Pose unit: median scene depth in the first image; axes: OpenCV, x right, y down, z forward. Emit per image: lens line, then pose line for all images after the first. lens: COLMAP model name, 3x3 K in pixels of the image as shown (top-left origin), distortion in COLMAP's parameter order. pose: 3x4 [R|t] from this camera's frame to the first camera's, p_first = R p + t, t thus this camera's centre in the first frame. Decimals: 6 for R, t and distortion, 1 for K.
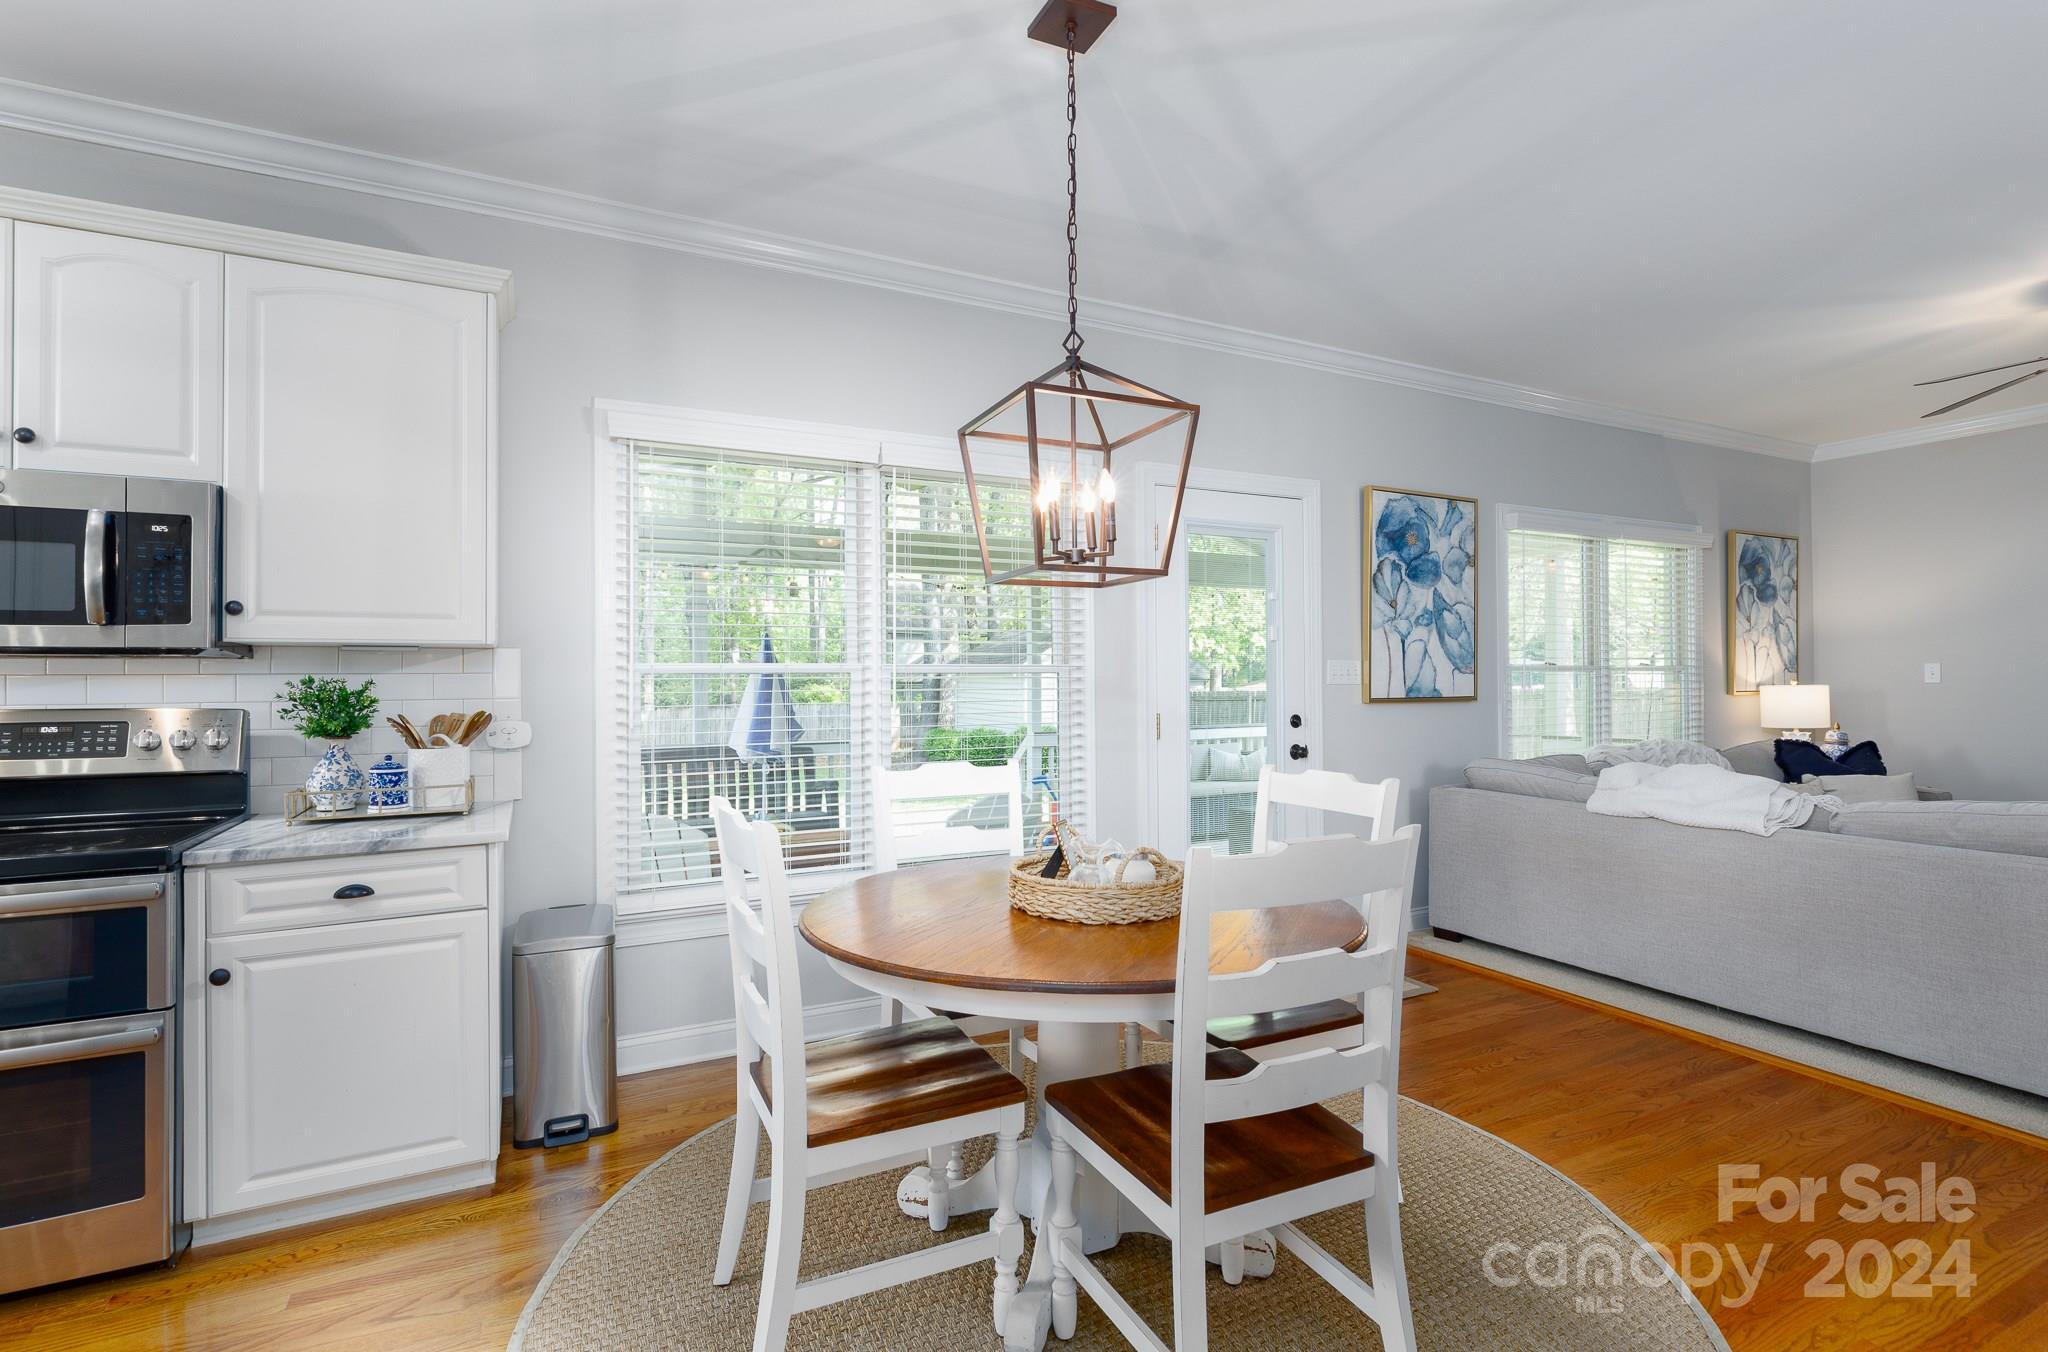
lens RADIAL K [[962.9, 0, 1024.8], [0, 962.9, 672.4], [0, 0, 1]] dist [-0.004336, 0.001182]
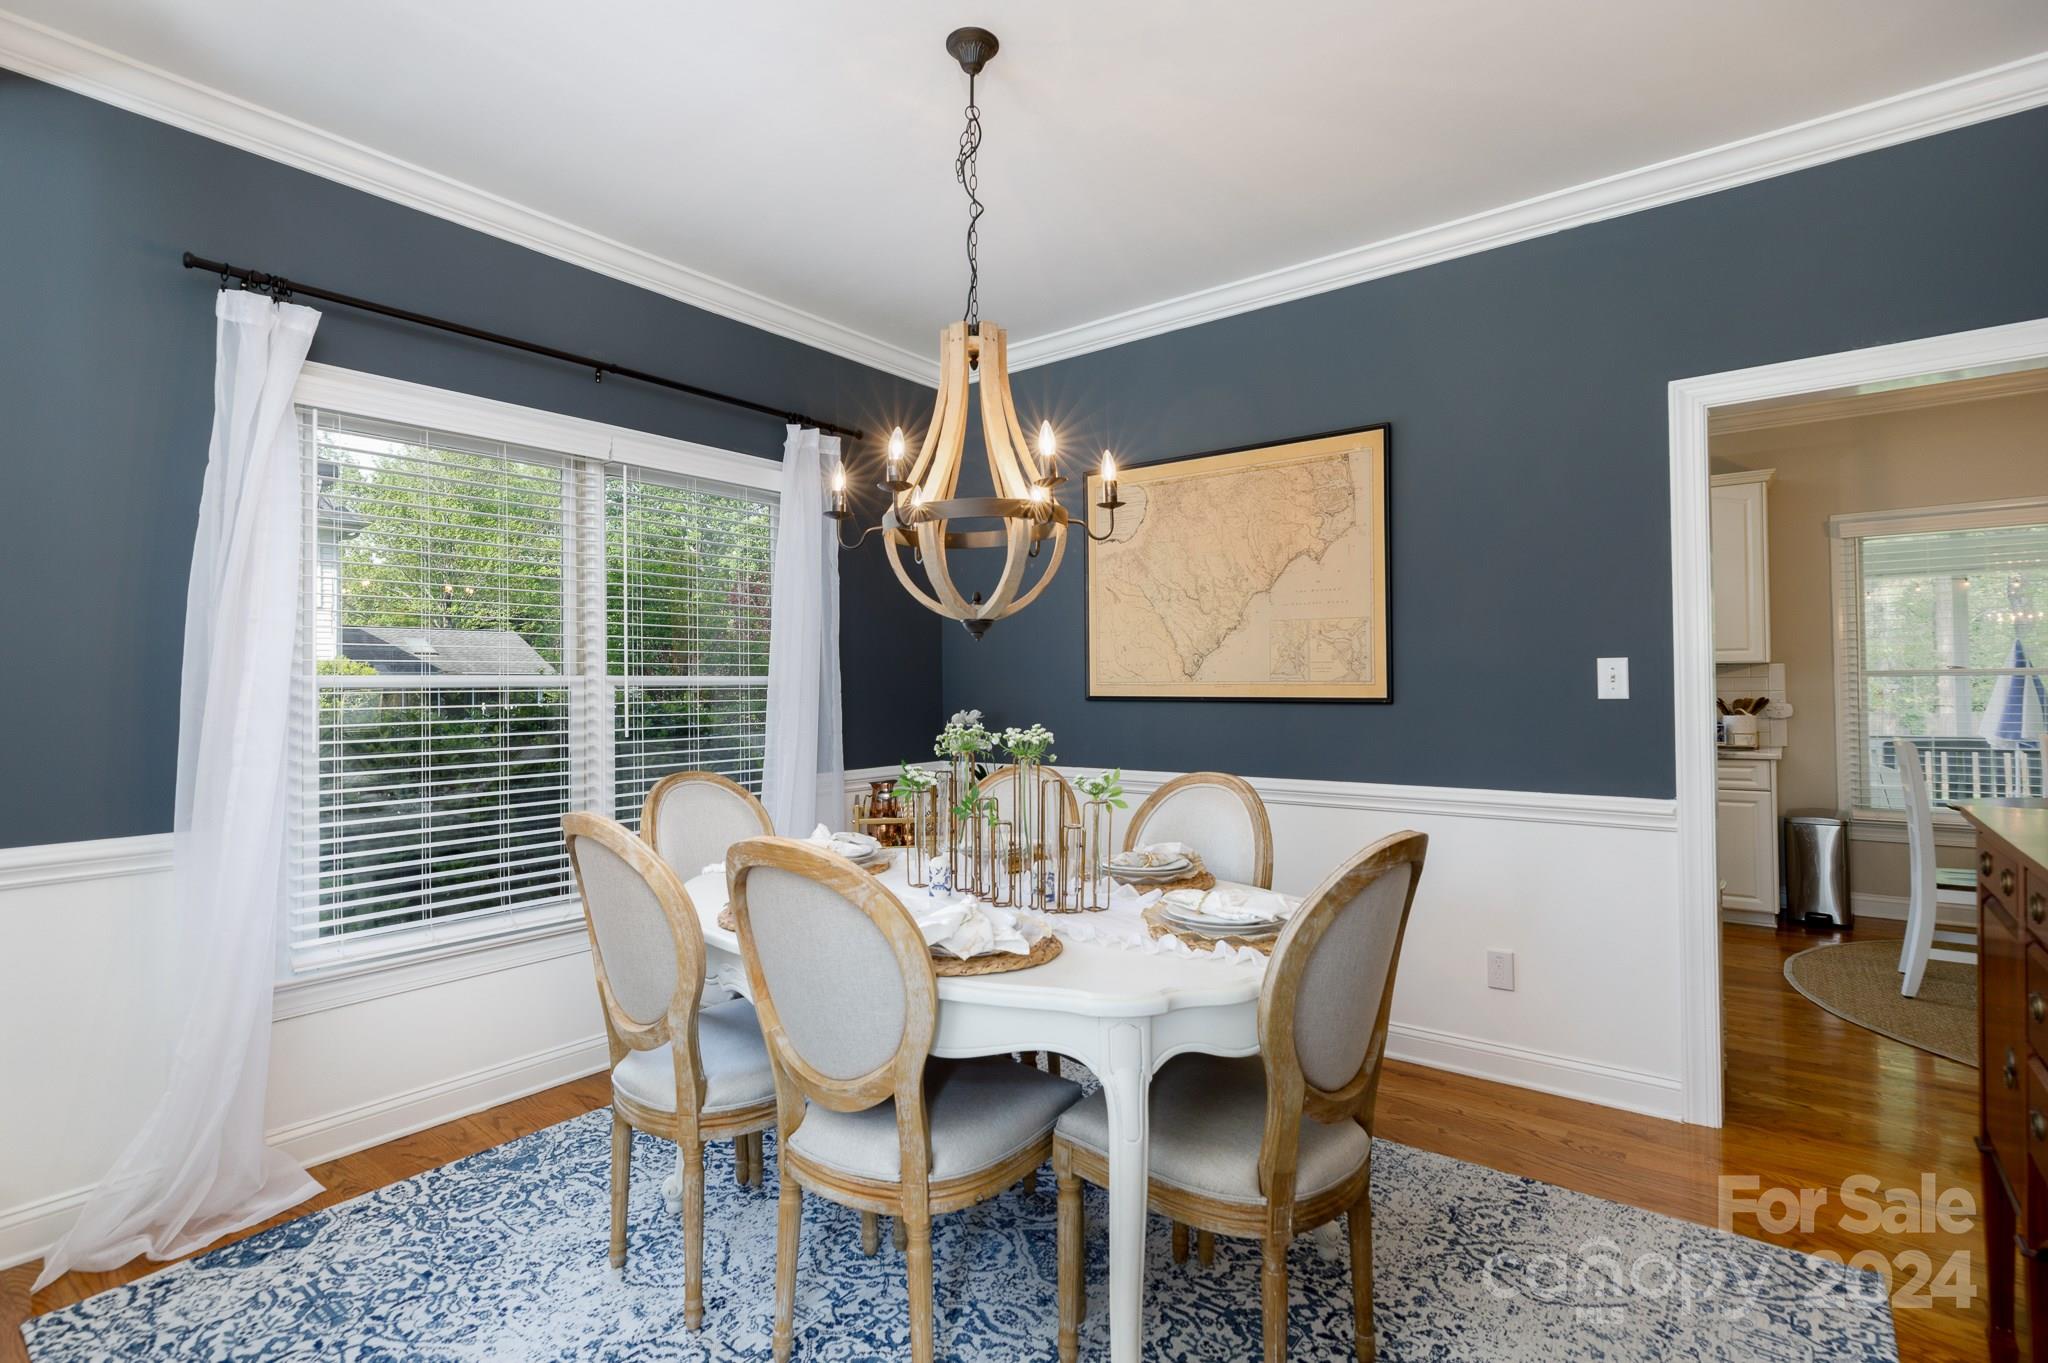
lens RADIAL K [[962.9, 0, 1018.4], [0, 962.9, 677.9], [0, 0, 1]] dist [-0.004336, 0.001182]
pose [[0.409584, -0.012668, -0.912184, 0.568982], [0.014373, 0.999869, -0.007432, -0.004683], [0.912159, -0.010067, 0.409712, -1.126419]]
